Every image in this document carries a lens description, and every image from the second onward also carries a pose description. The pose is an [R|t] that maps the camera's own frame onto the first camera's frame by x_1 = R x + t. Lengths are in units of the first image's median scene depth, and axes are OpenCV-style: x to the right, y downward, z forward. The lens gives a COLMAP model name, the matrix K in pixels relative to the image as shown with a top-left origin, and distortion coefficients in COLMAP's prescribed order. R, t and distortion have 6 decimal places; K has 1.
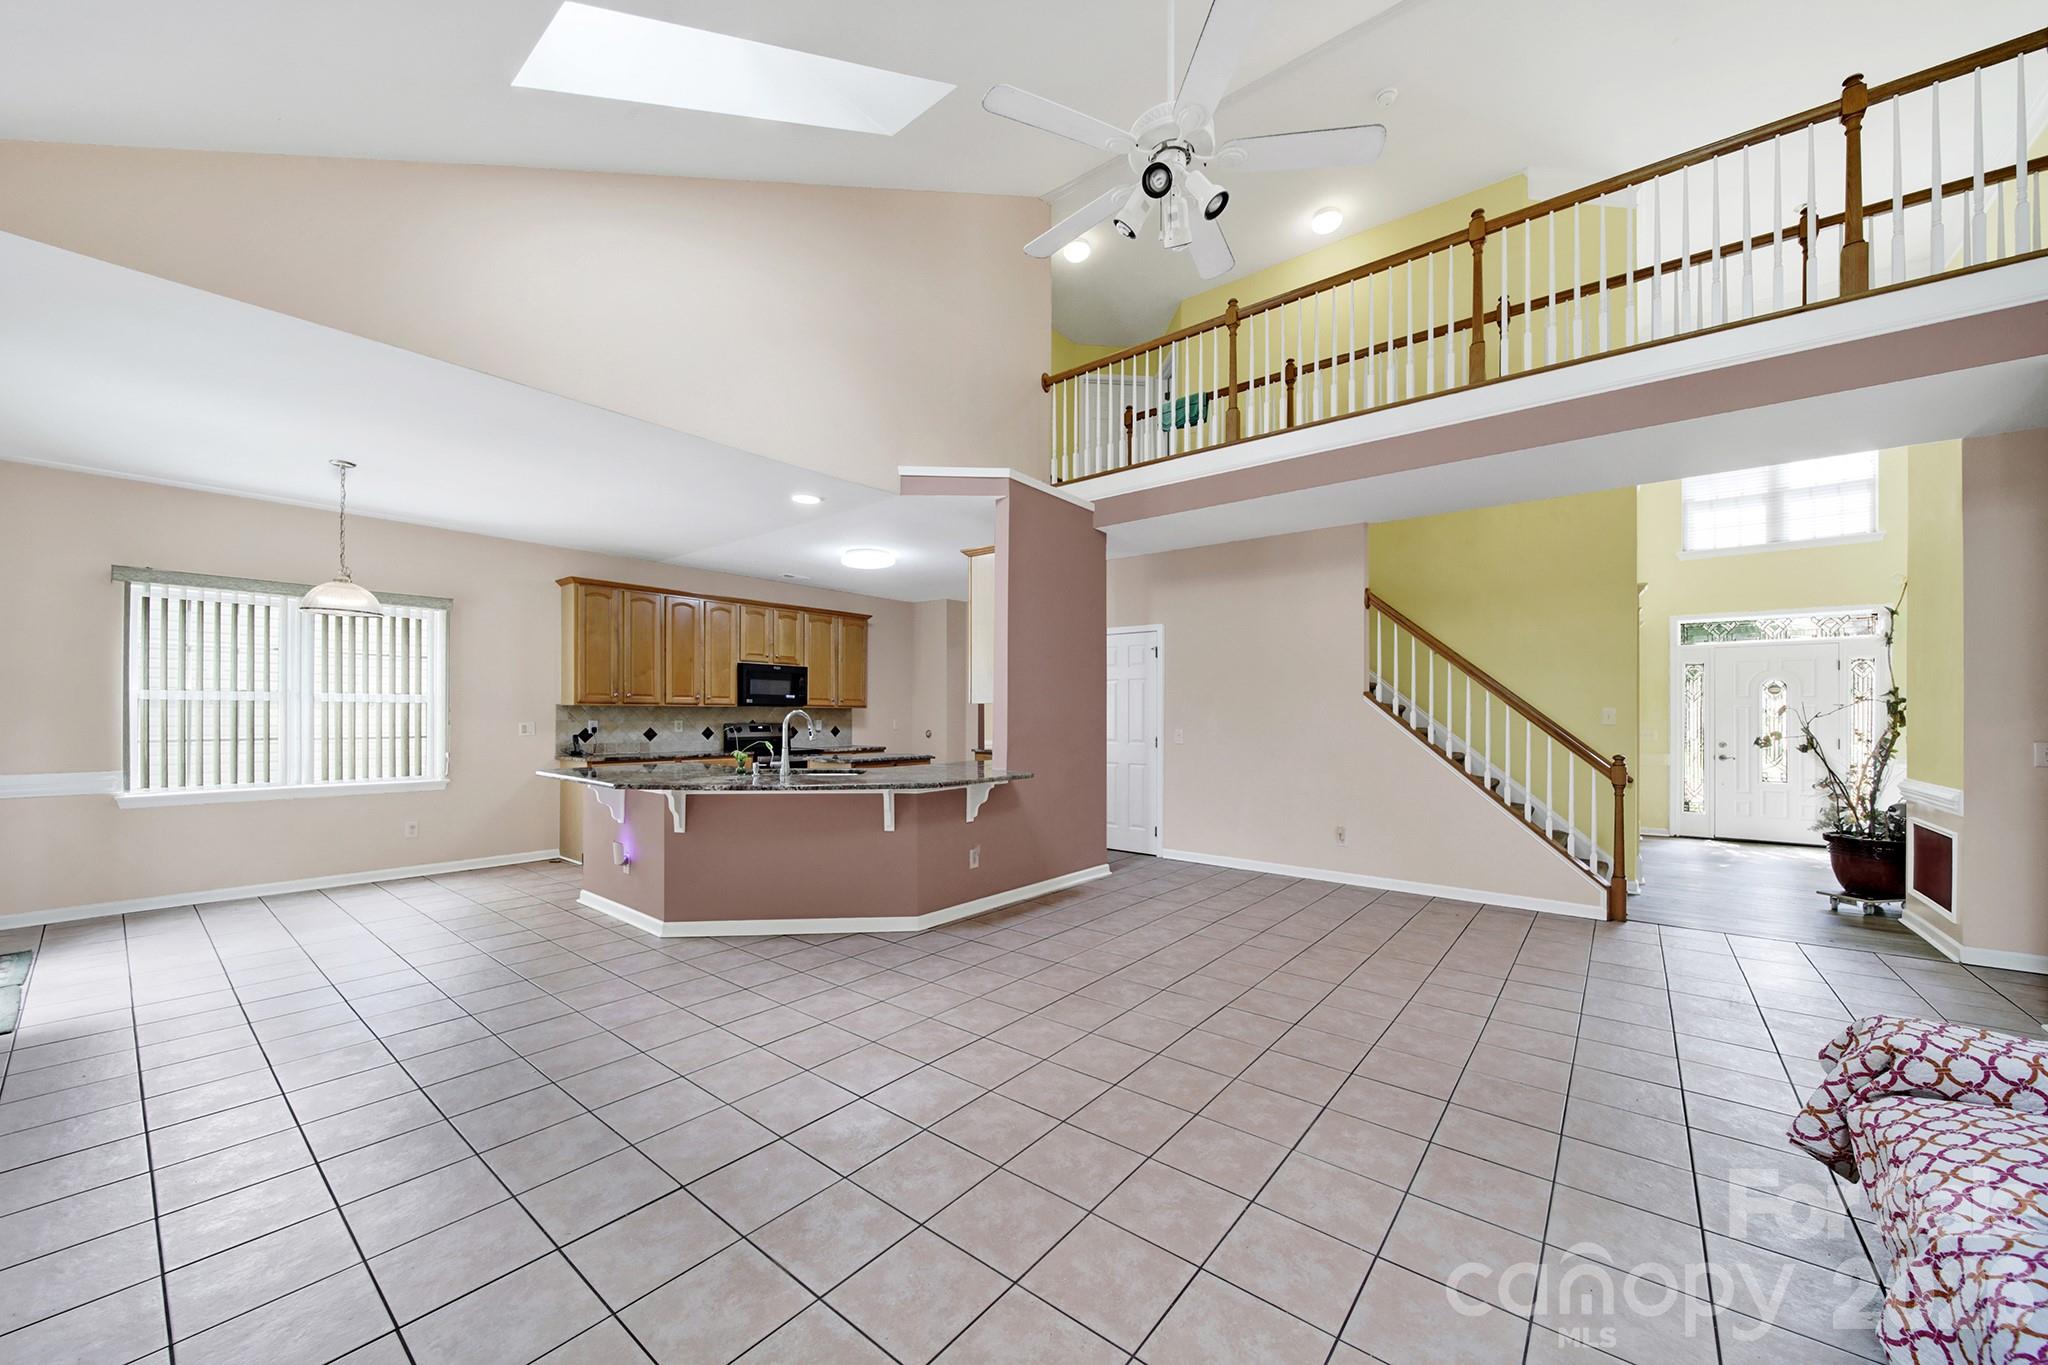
lens RADIAL K [[742.7, 0, 1034.4], [0, 742.7, 710.8], [0, 0, 1]] dist [-0.001795, -0.002041]
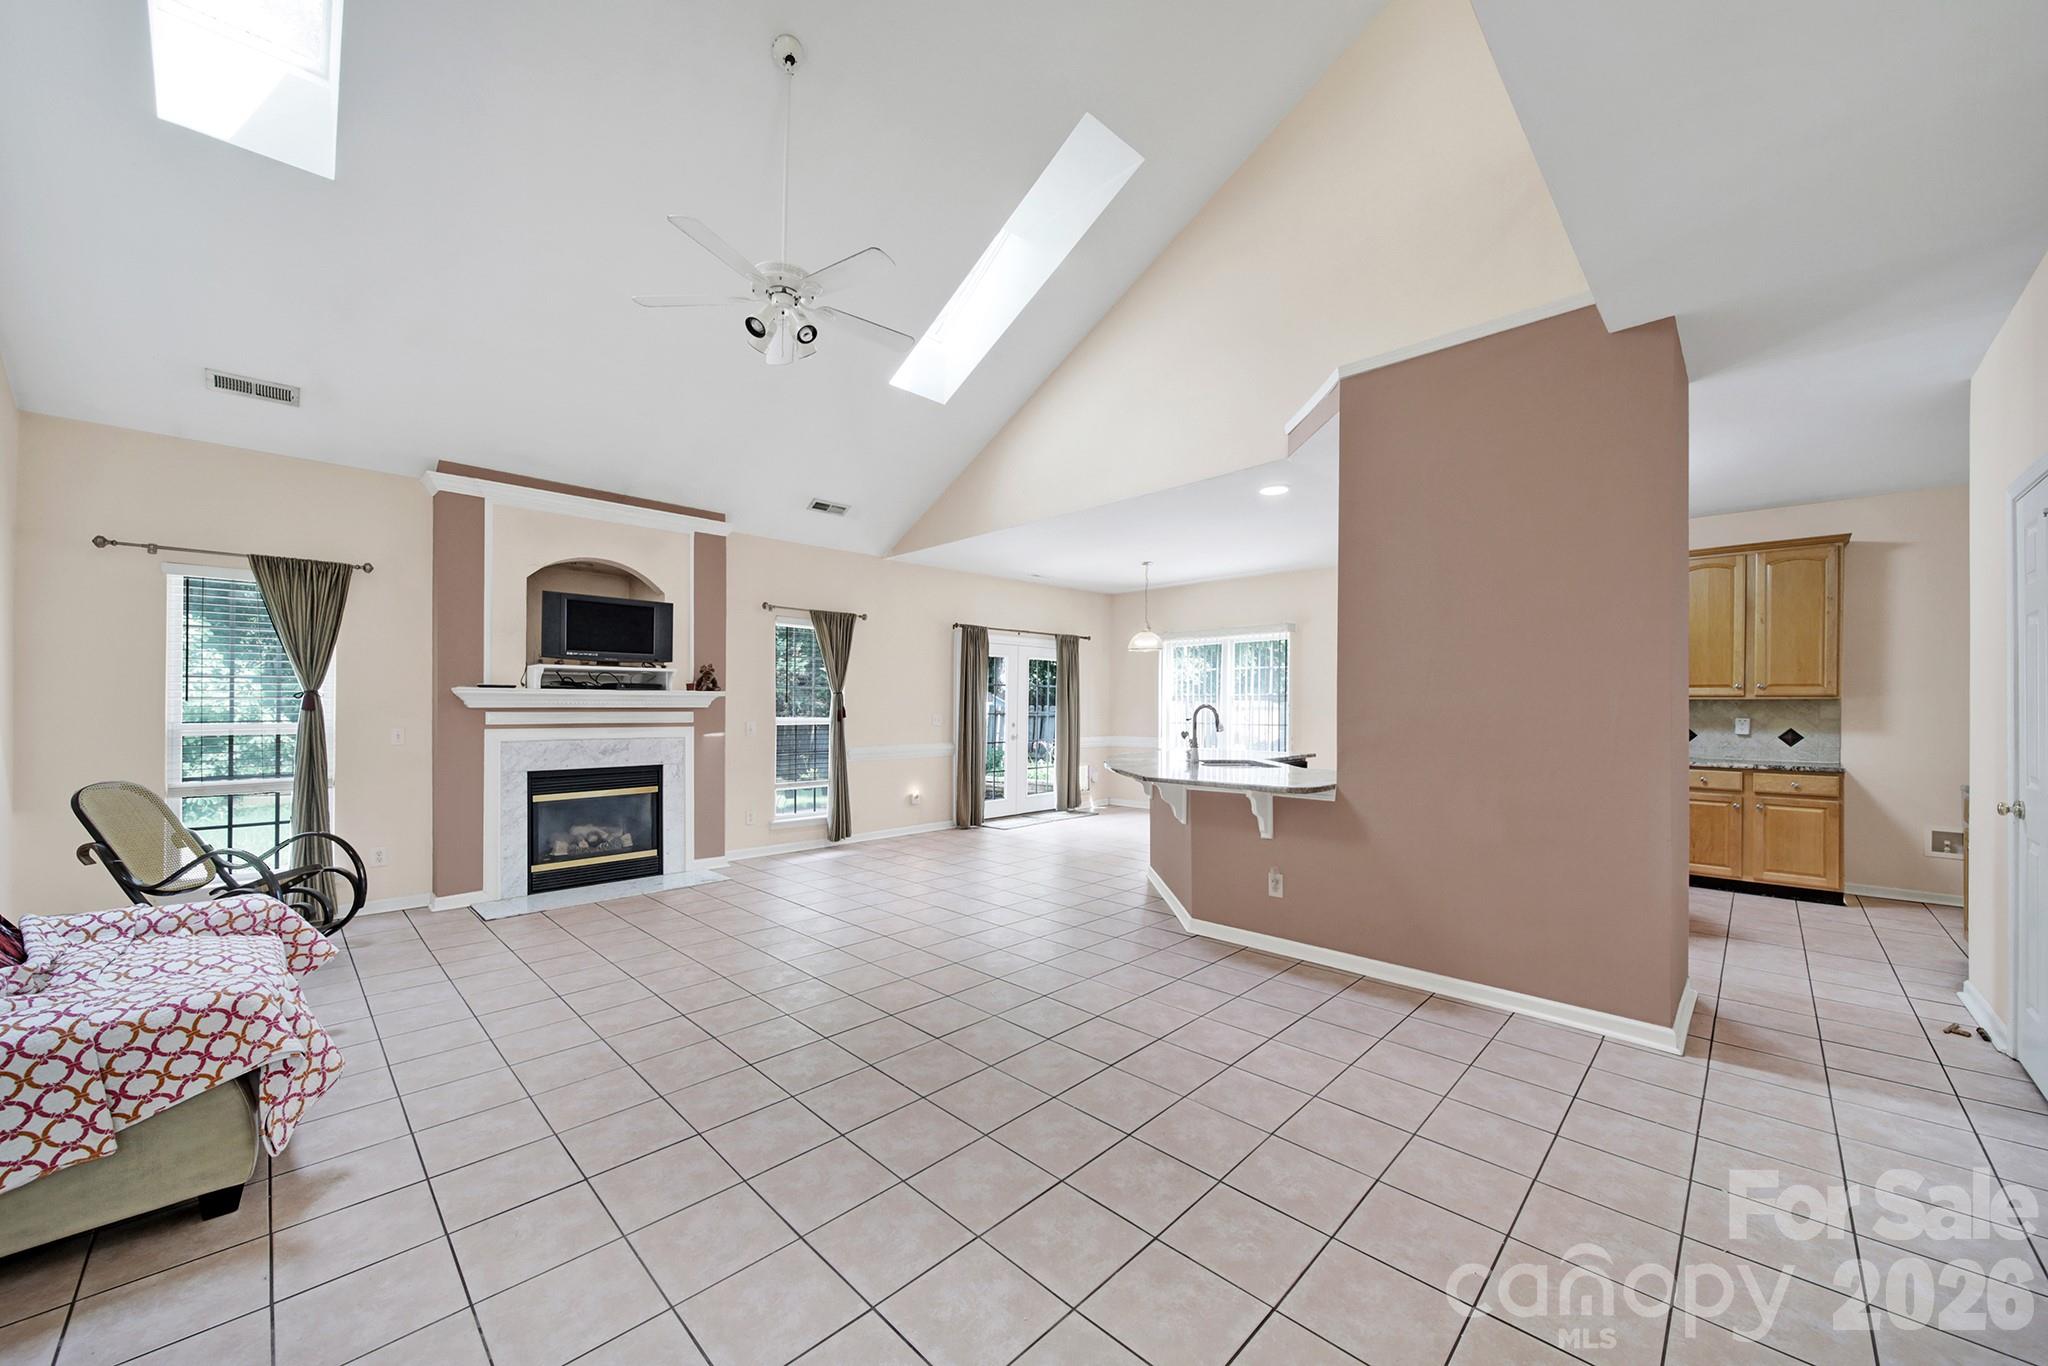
lens RADIAL K [[742.7, 0, 1014.3], [0, 742.7, 721.0], [0, 0, 1]] dist [-0.001795, -0.002041]
pose [[-0.118365, 0.013363, -0.992880, 0.549606], [0.004003, 0.999908, 0.012980, 0.005255], [0.992962, -0.002438, -0.118408, 0.589694]]
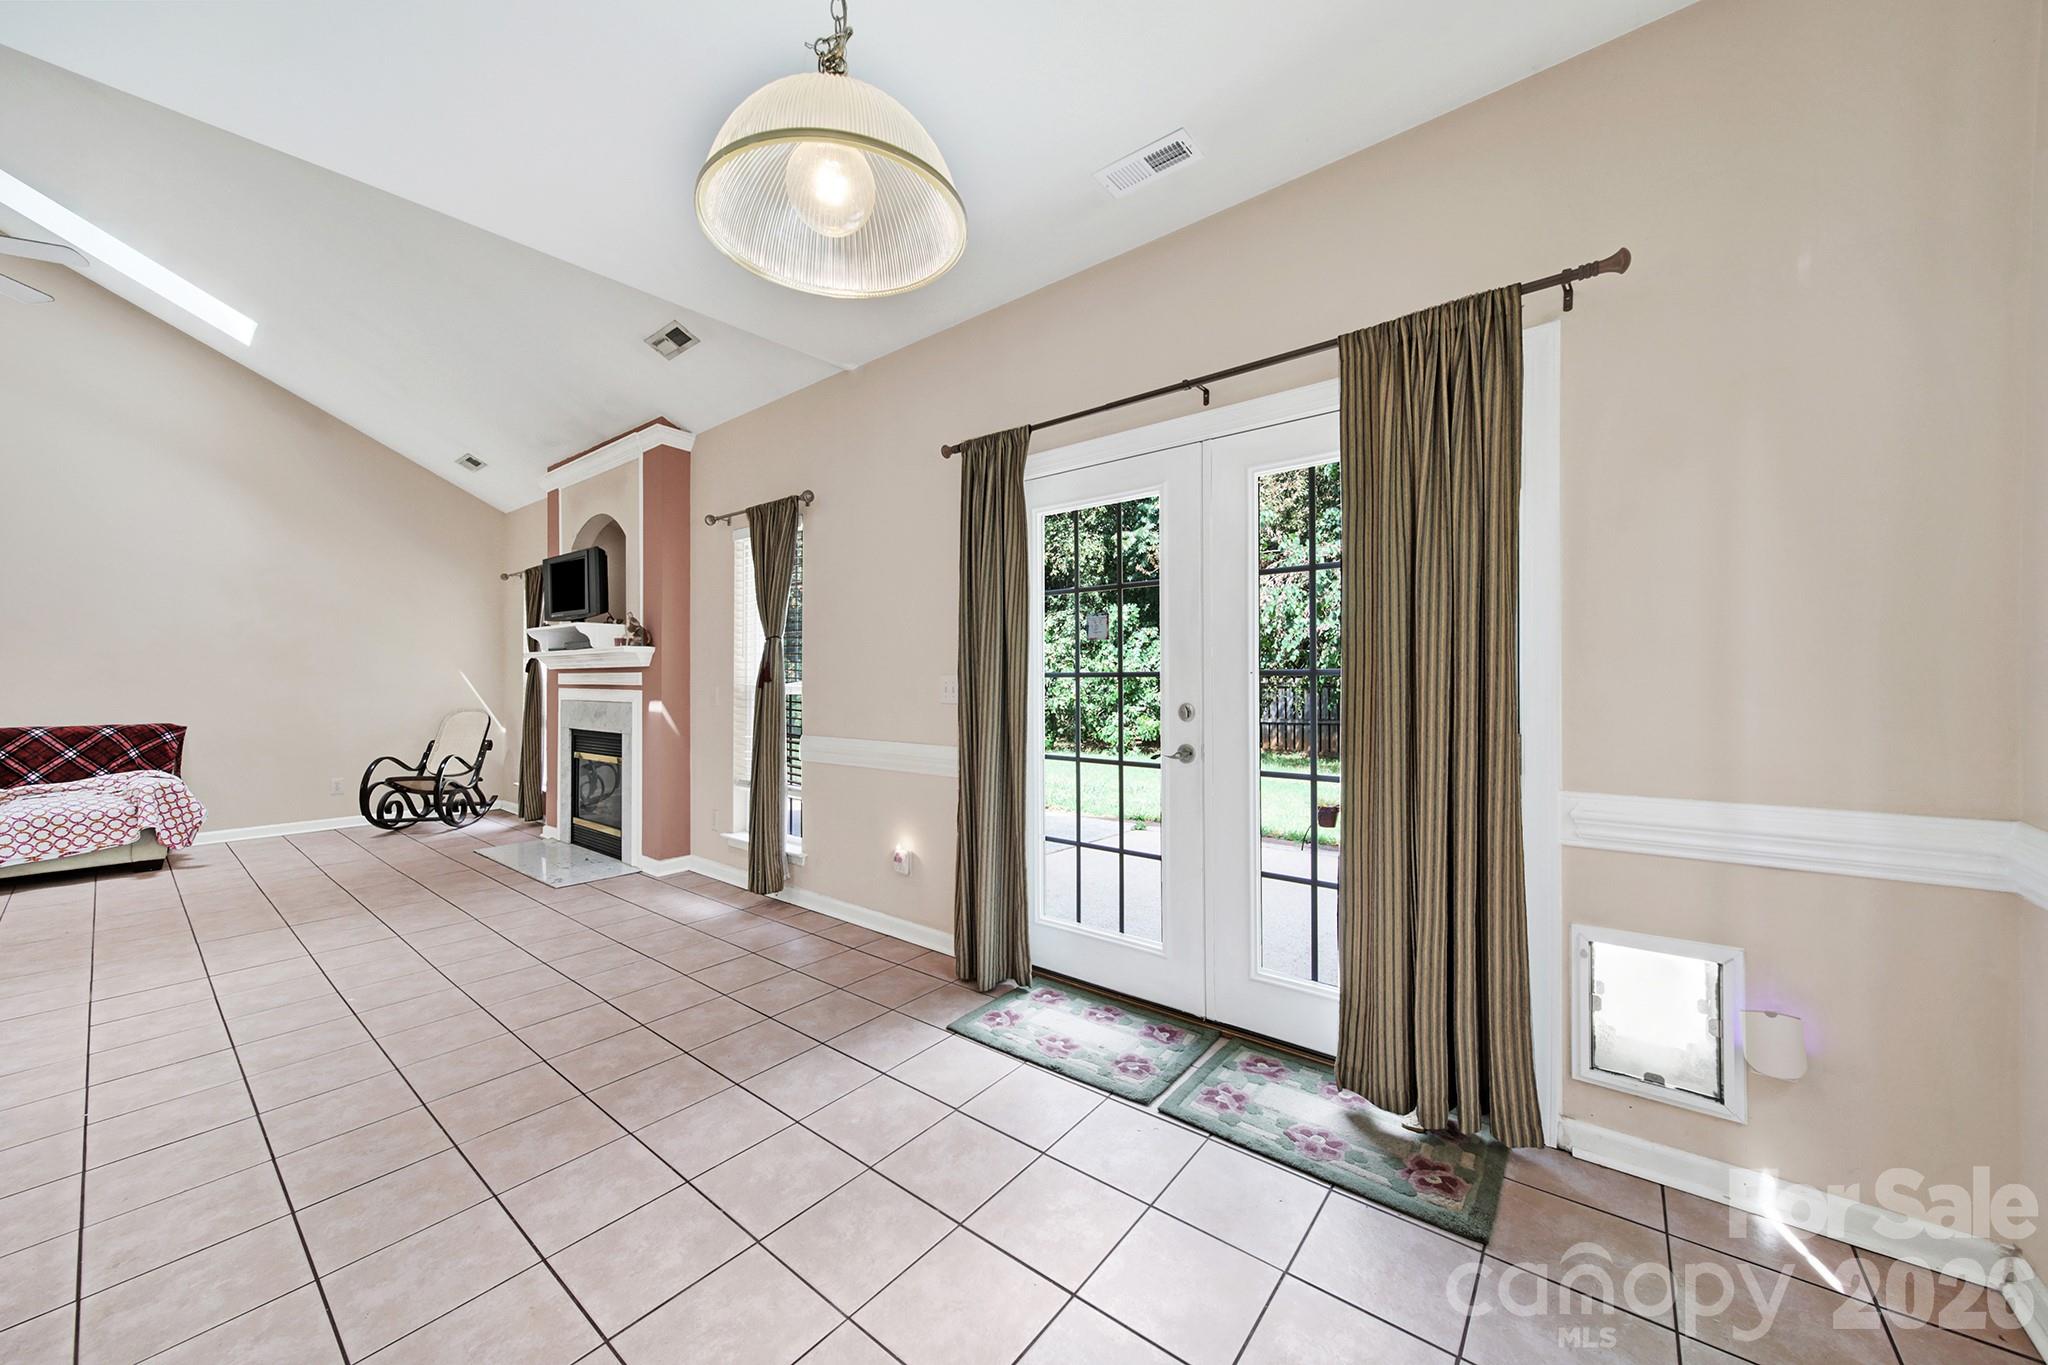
lens RADIAL K [[742.7, 0, 1017.3], [0, 742.7, 678.2], [0, 0, 1]] dist [-0.001795, -0.002041]
pose [[-0.999993, 0.003468, 0.001221, -0.653474], [0.003466, 0.999993, -0.001121, 0.011786], [-0.001225, -0.001117, -0.999999, 0.823857]]
